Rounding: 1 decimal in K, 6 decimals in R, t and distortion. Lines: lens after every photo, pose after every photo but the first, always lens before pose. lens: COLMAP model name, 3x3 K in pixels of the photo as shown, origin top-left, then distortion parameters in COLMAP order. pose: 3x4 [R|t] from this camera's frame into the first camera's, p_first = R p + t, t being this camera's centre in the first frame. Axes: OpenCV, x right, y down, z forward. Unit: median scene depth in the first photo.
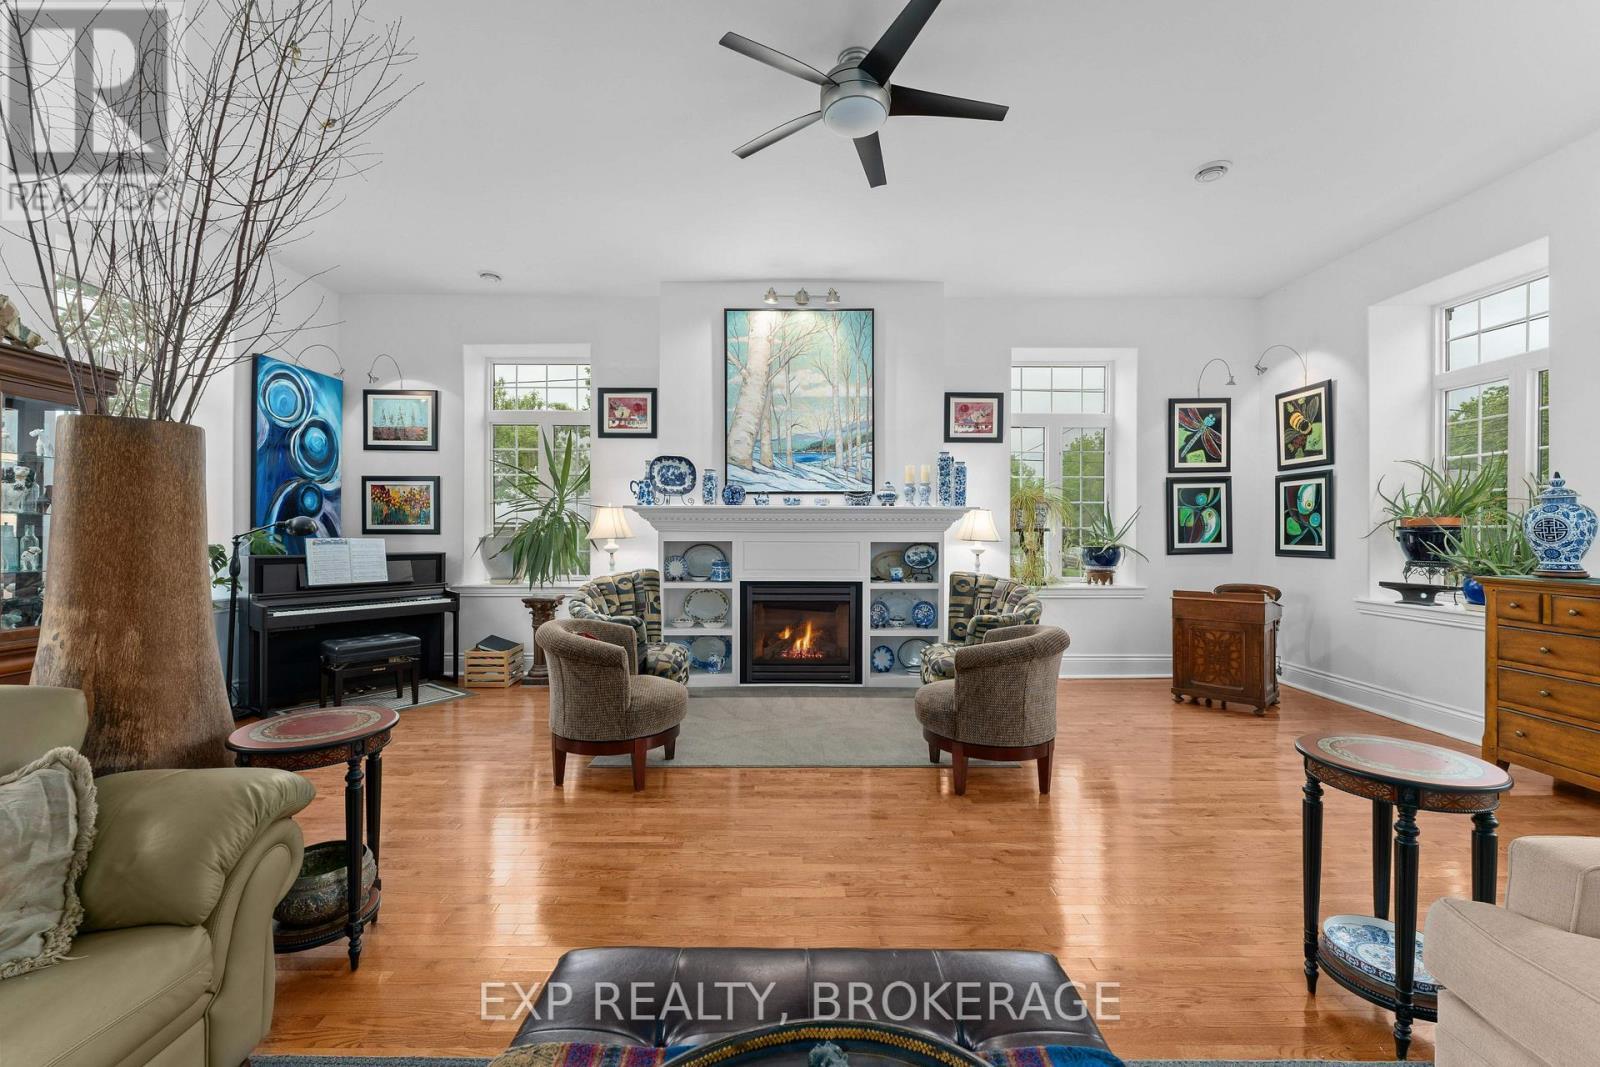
lens RADIAL K [[641.9, 0, 799.5], [0, 641.9, 534.8], [0, 0, 1]] dist [-0.003061, 0.000422]
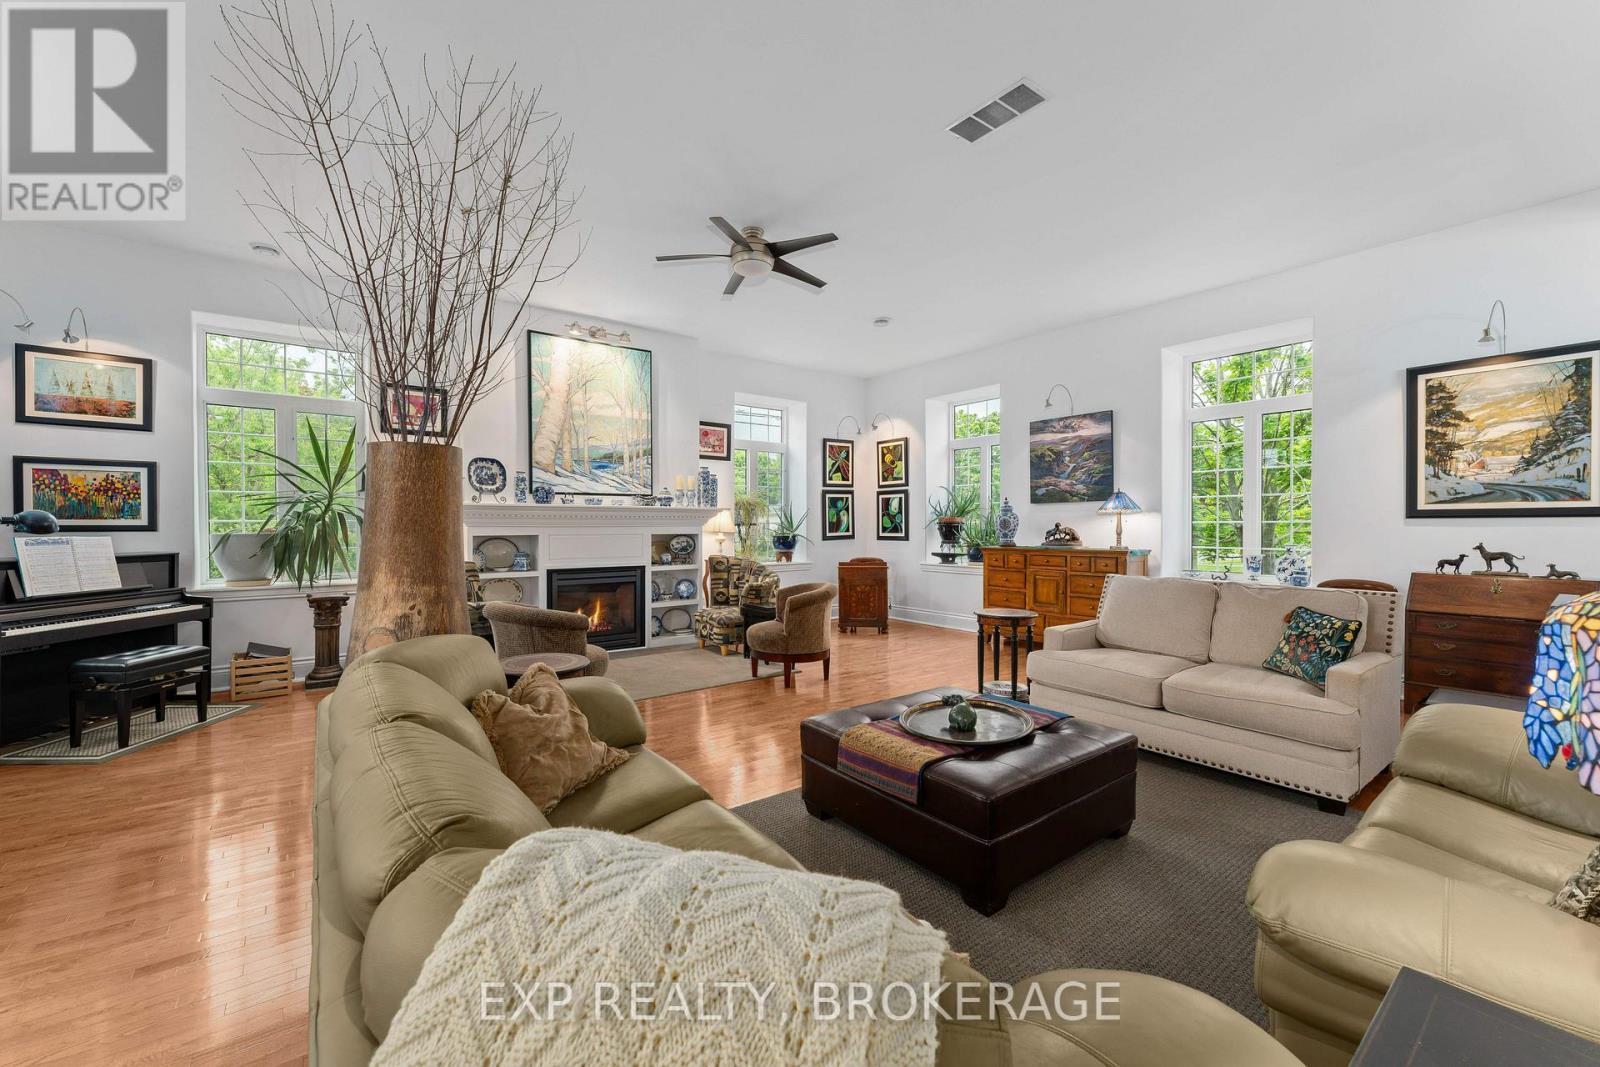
lens RADIAL K [[626.4, 0, 791.4], [0, 626.4, 529.5], [0, 0, 1]] dist [0.004517, 0.000306]
pose [[0.804957, -0.007142, 0.593290, -0.402785], [0.005726, 0.999974, 0.004269, -0.001859], [-0.593306, -0.000039, 0.804977, -0.167258]]
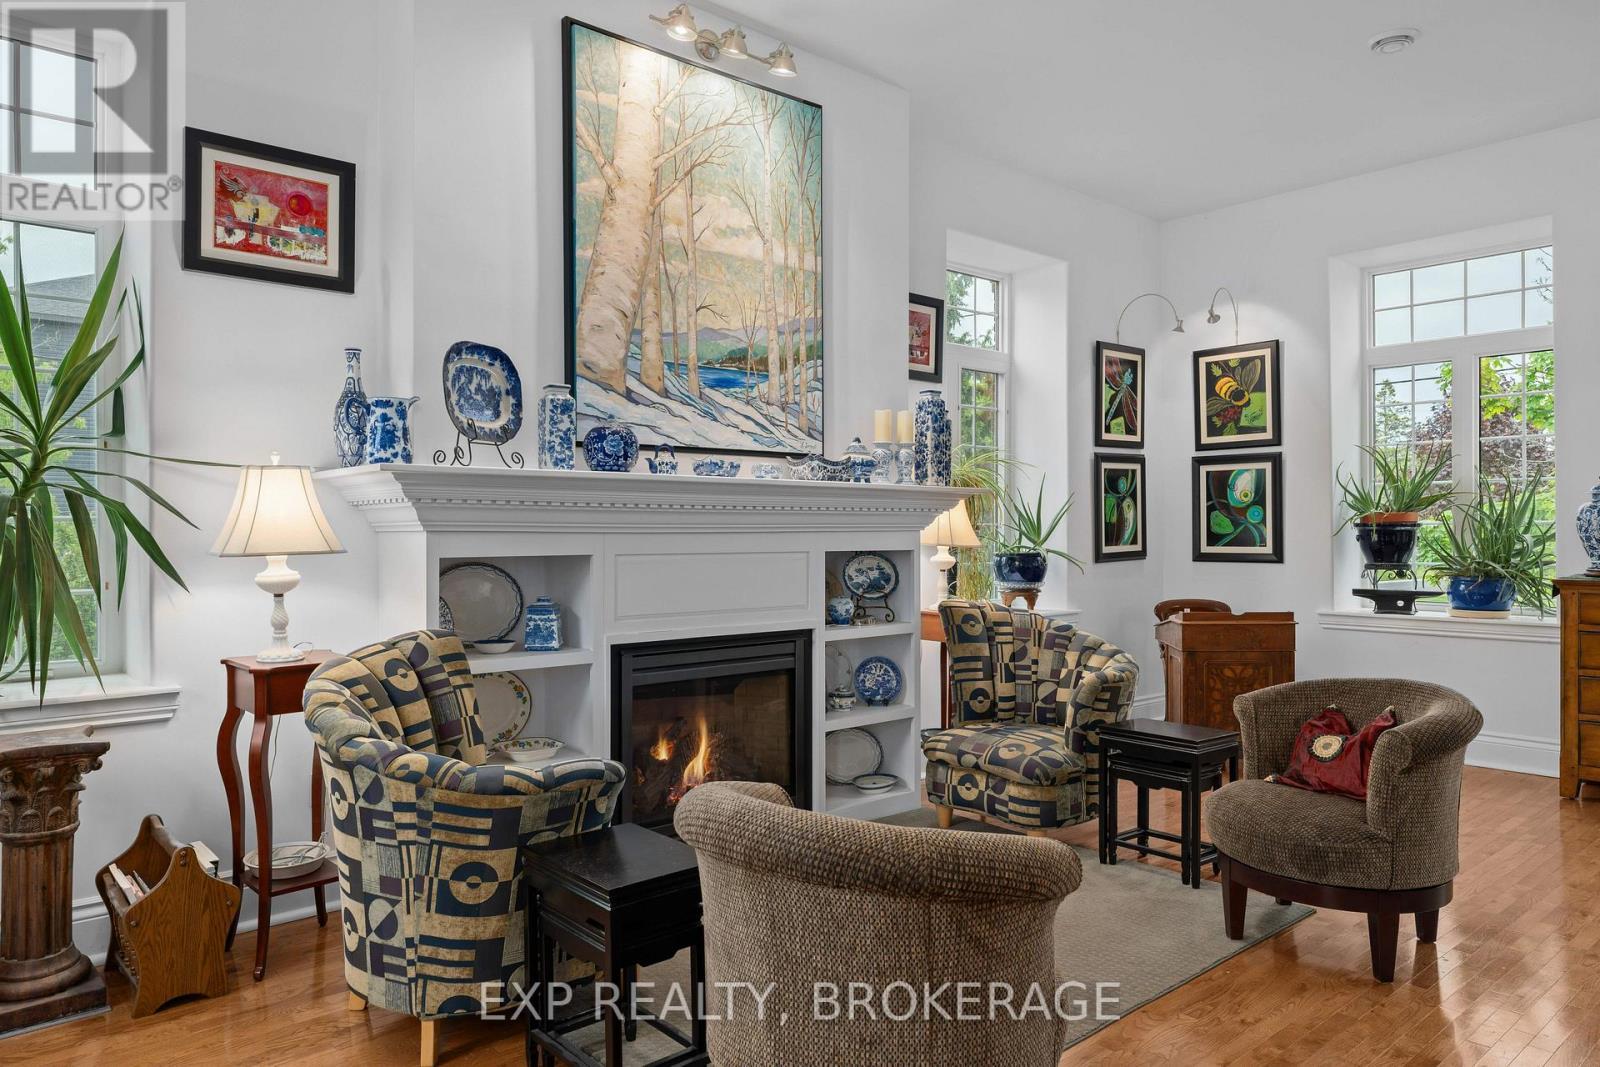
lens RADIAL K [[1054.9, 0, 803.4], [0, 1054.9, 525.7], [0, 0, 1]] dist [0.004923, -0.001616]
pose [[0.760232, -0.000263, 0.649652, -0.458325], [0.006175, 0.999958, -0.006822, -0.003878], [-0.649623, 0.009197, 0.760201, 0.358987]]
